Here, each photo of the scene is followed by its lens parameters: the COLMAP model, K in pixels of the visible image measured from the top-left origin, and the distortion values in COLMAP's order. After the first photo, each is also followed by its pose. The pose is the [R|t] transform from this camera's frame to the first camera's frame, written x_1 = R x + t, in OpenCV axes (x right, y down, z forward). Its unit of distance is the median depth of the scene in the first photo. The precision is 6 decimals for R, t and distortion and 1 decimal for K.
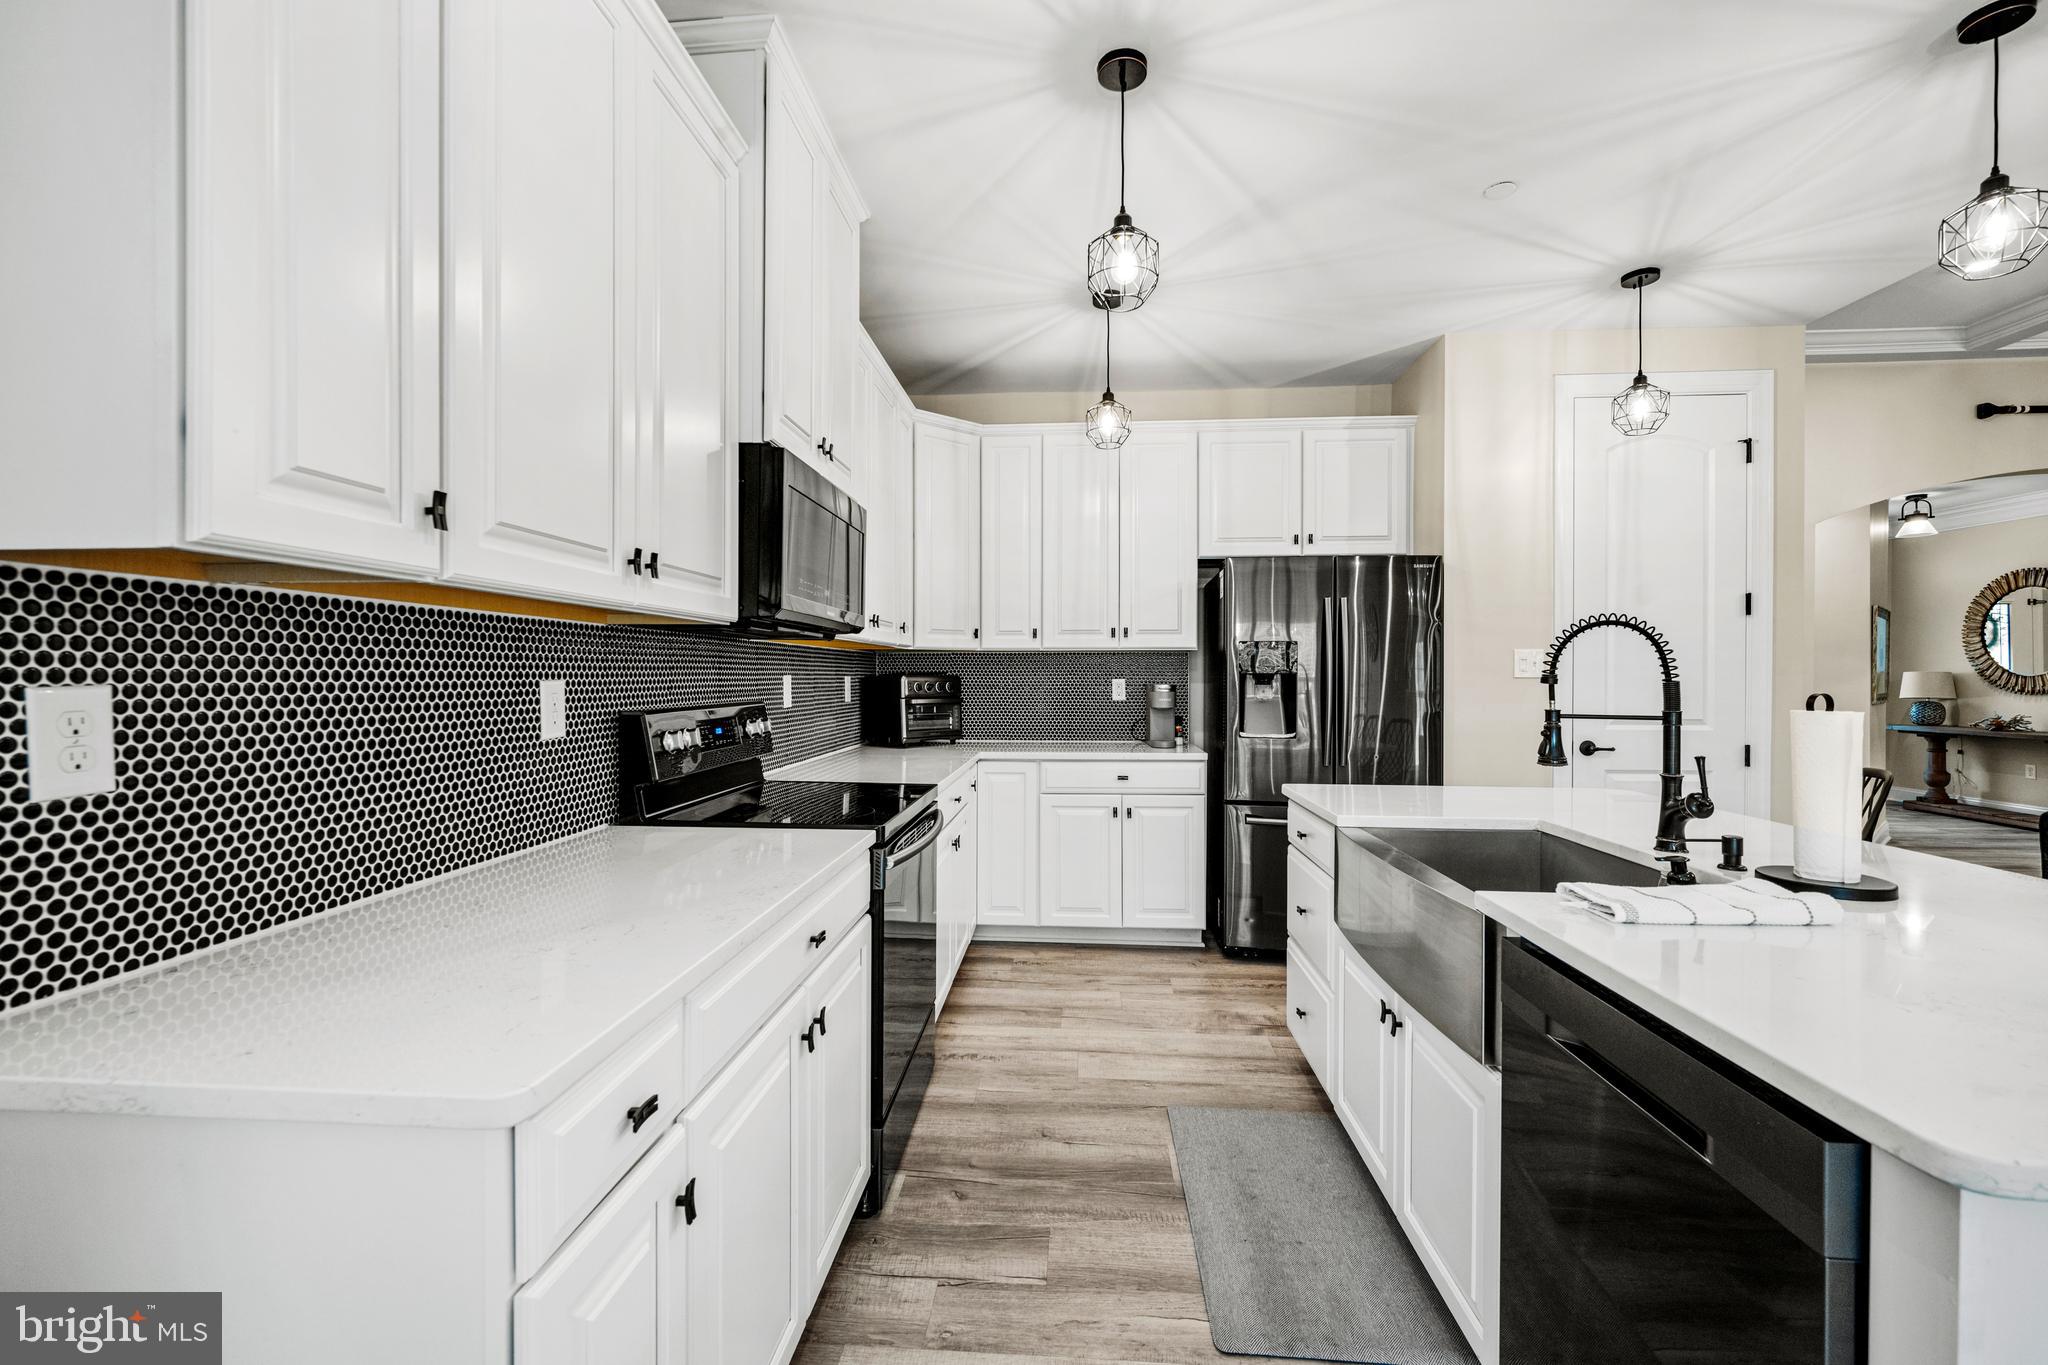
lens RADIAL K [[852.2, 0, 1019.8], [0, 852.2, 679.0], [0, 0, 1]] dist [-0.003147, 0.000427]
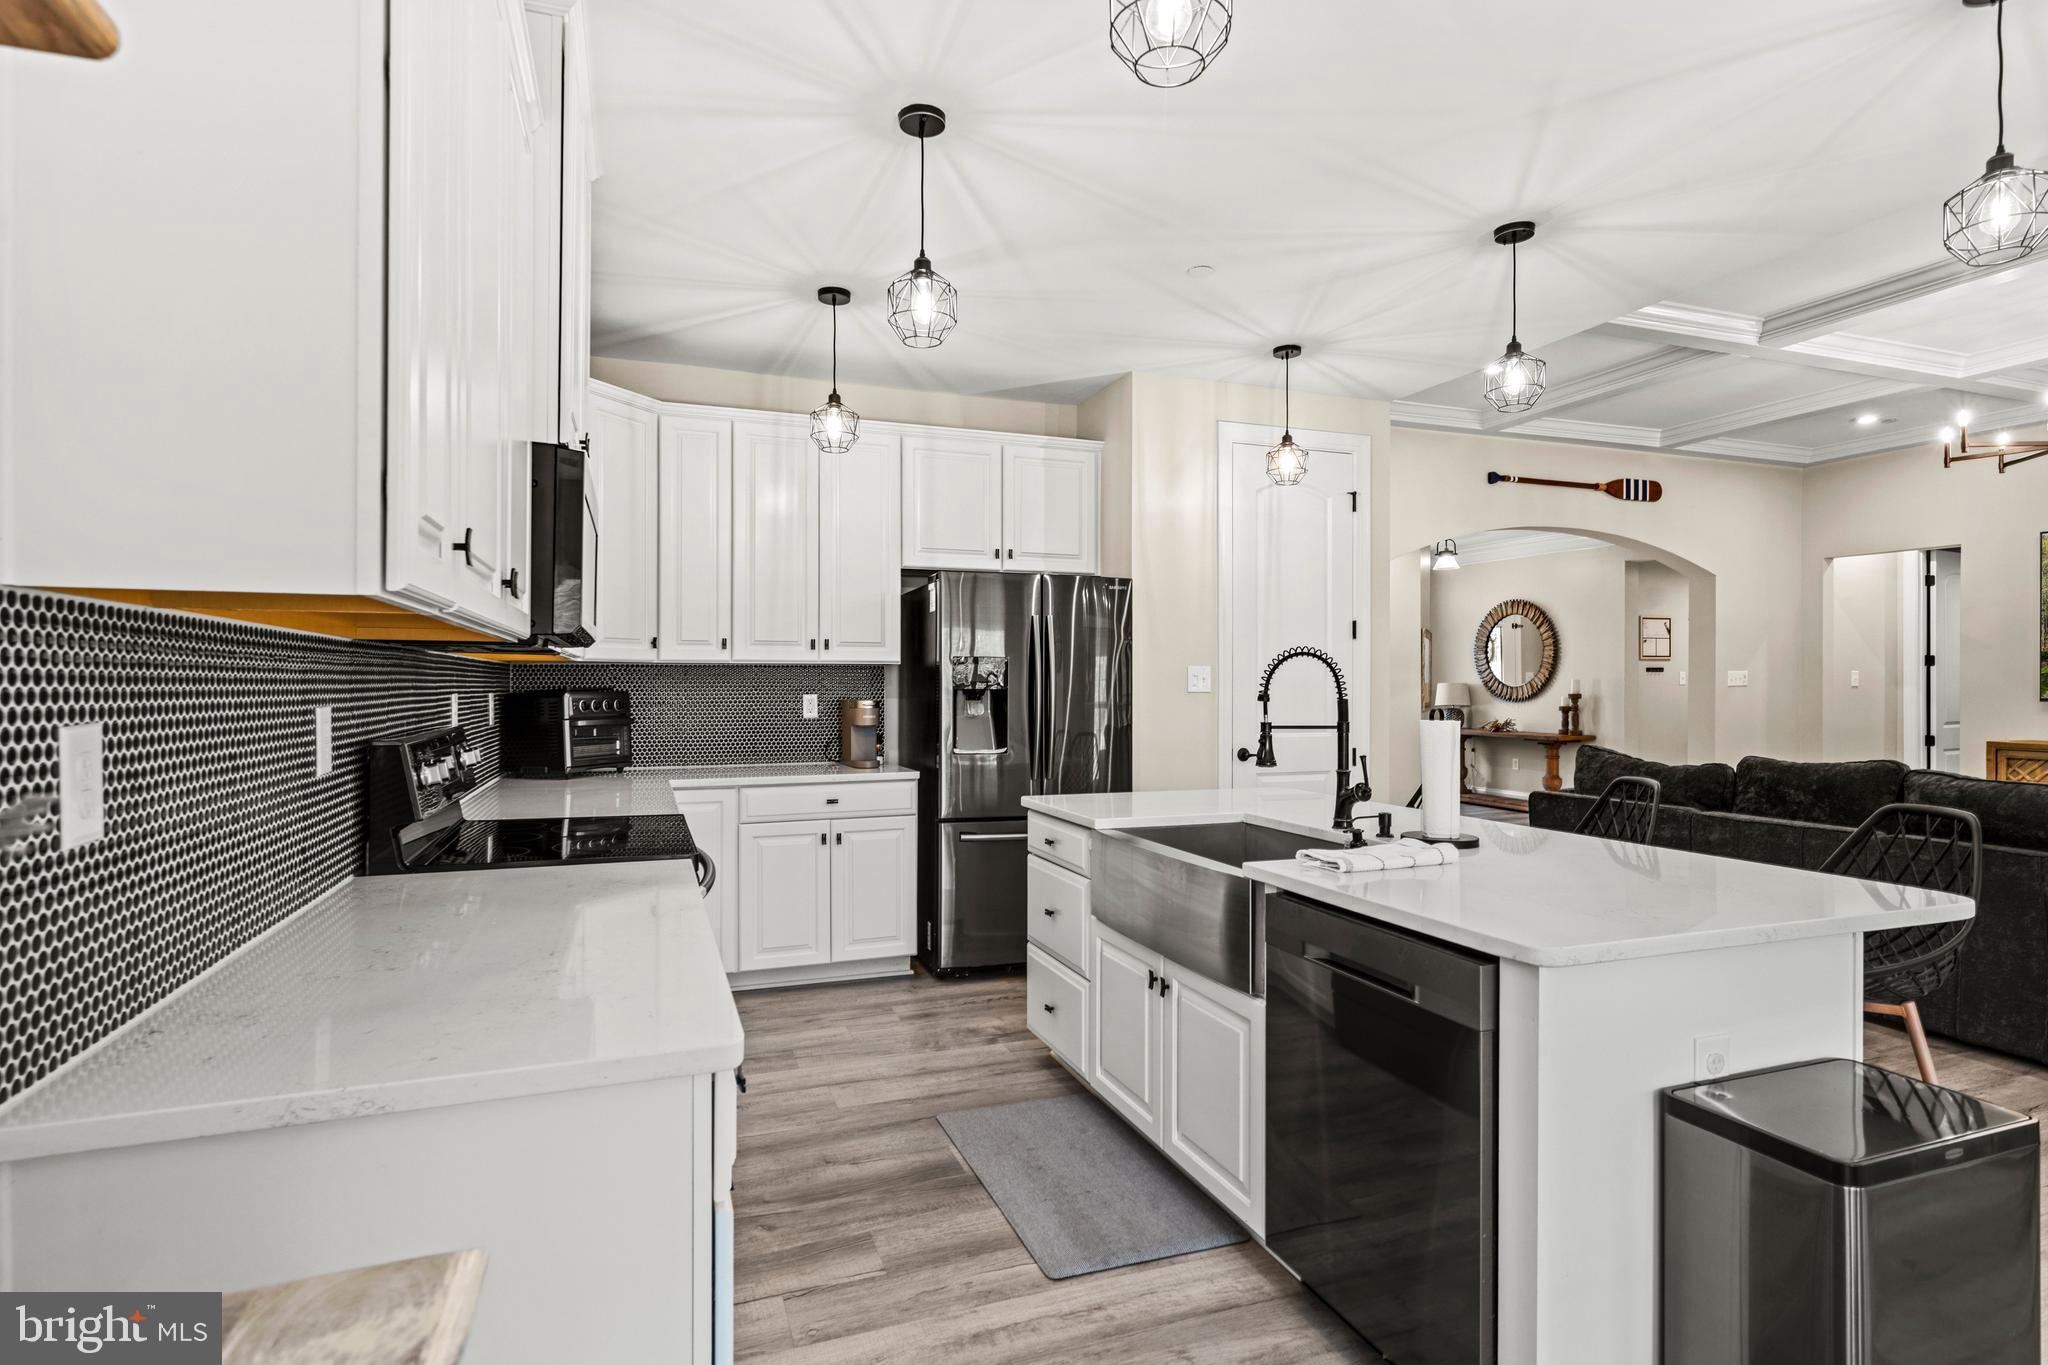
lens RADIAL K [[1027.7, 0, 1022.3], [0, 1027.7, 681.0], [0, 0, 1]] dist [-0.000709, -0.000395]
pose [[0.908496, 0.000435, 0.417894, -0.195819], [0.002768, 0.999971, -0.007059, -0.008670], [-0.417885, 0.007570, 0.908468, -0.132485]]
